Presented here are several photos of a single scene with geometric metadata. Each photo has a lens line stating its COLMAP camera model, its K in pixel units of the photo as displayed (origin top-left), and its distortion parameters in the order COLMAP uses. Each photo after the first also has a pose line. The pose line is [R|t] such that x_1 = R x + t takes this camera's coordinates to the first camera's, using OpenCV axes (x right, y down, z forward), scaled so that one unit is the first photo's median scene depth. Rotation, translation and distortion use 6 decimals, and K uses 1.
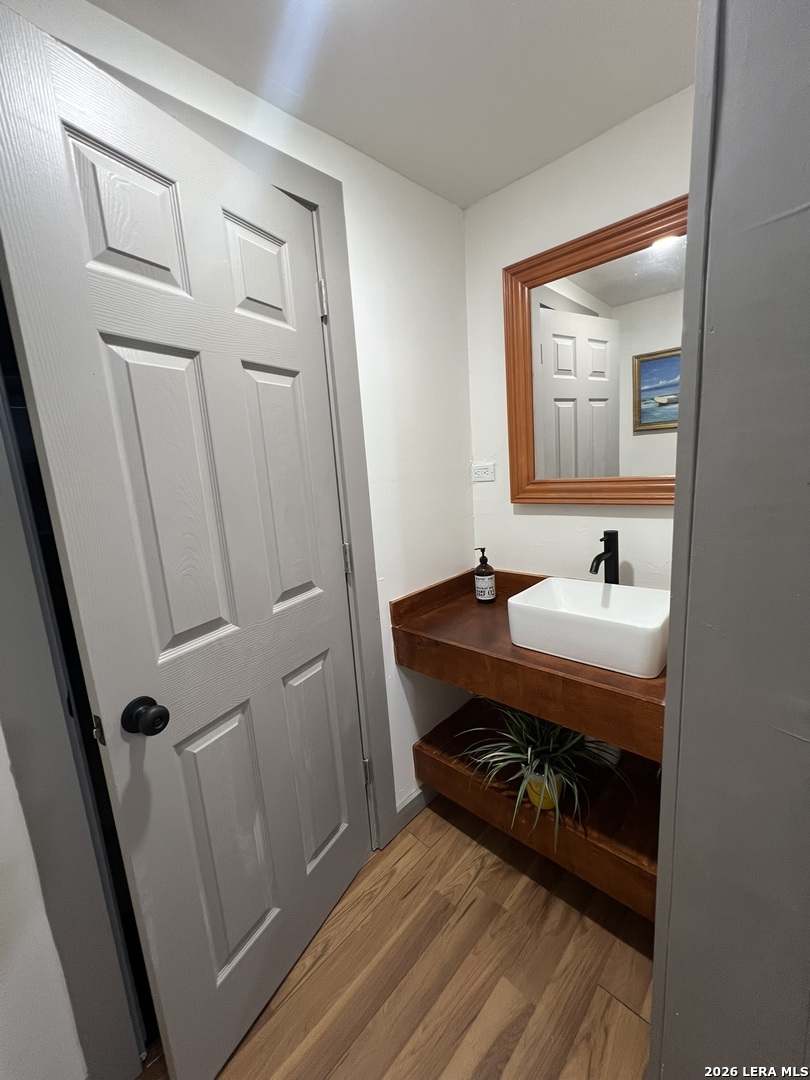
lens RADIAL K [[434.3, 0, 403.9], [0, 434.3, 537.5], [0, 0, 1]] dist [-0.000758, -0.000094]
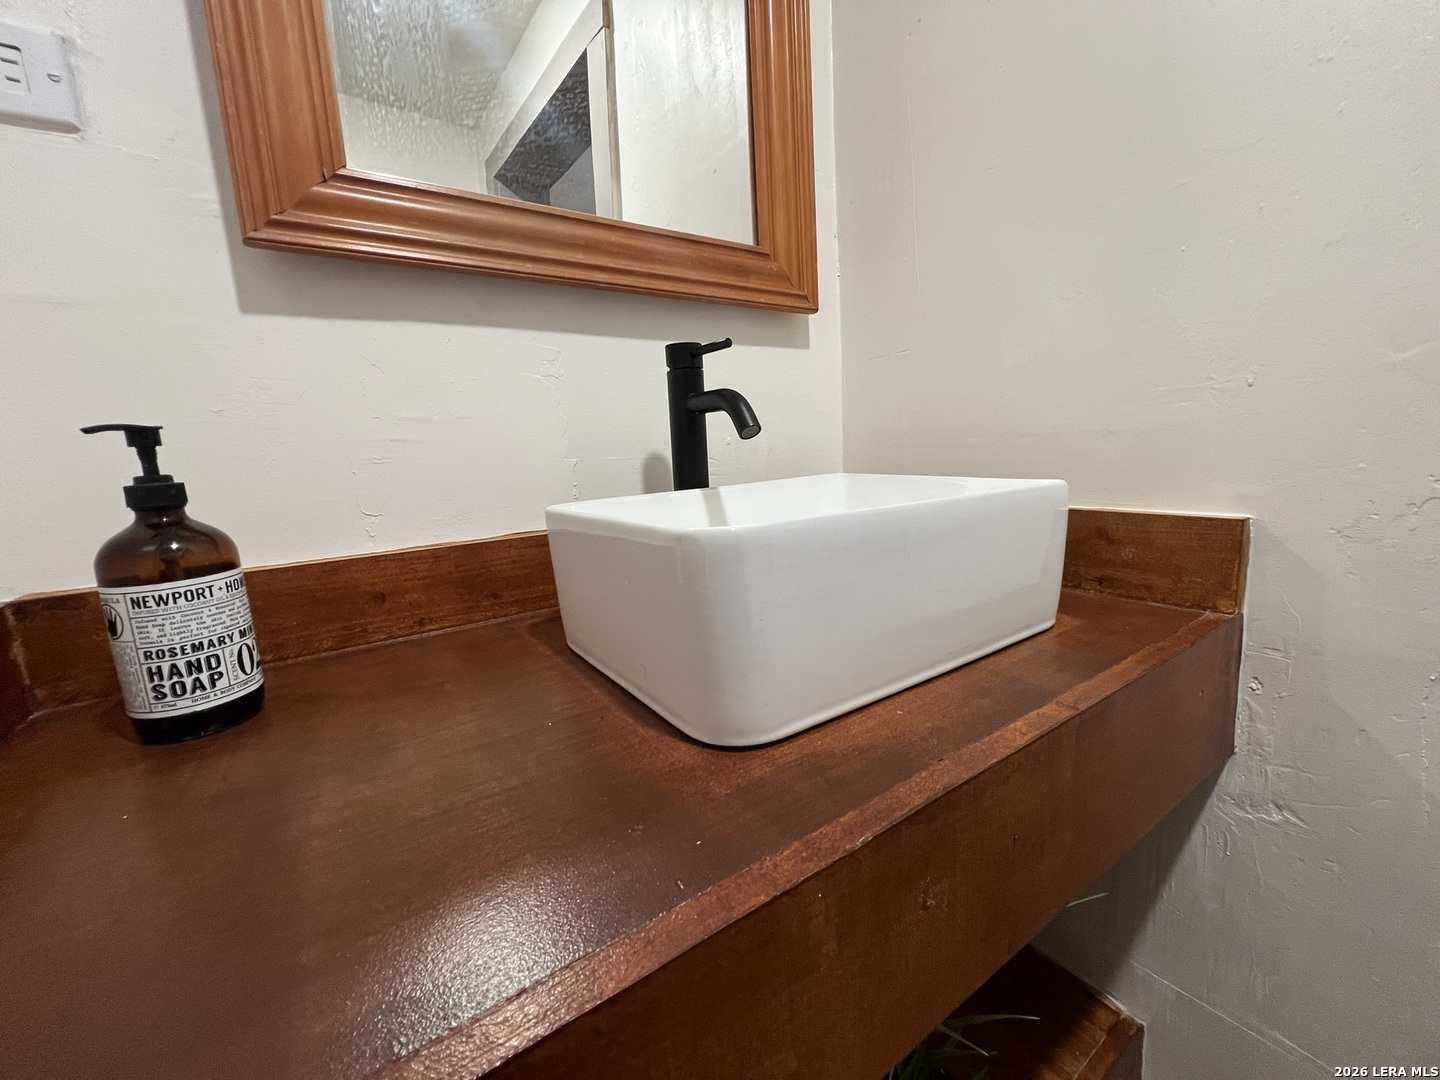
lens RADIAL K [[579.9, 0, 720.0], [0, 579.9, 540.0], [0, 0, 1]] dist [-0.002303, 0.000148]
pose [[0.216885, -0.081421, 0.972796, -0.000481], [0.205305, 0.978033, 0.036086, 0.125448], [-0.954364, 0.191893, 0.228837, 0.834721]]
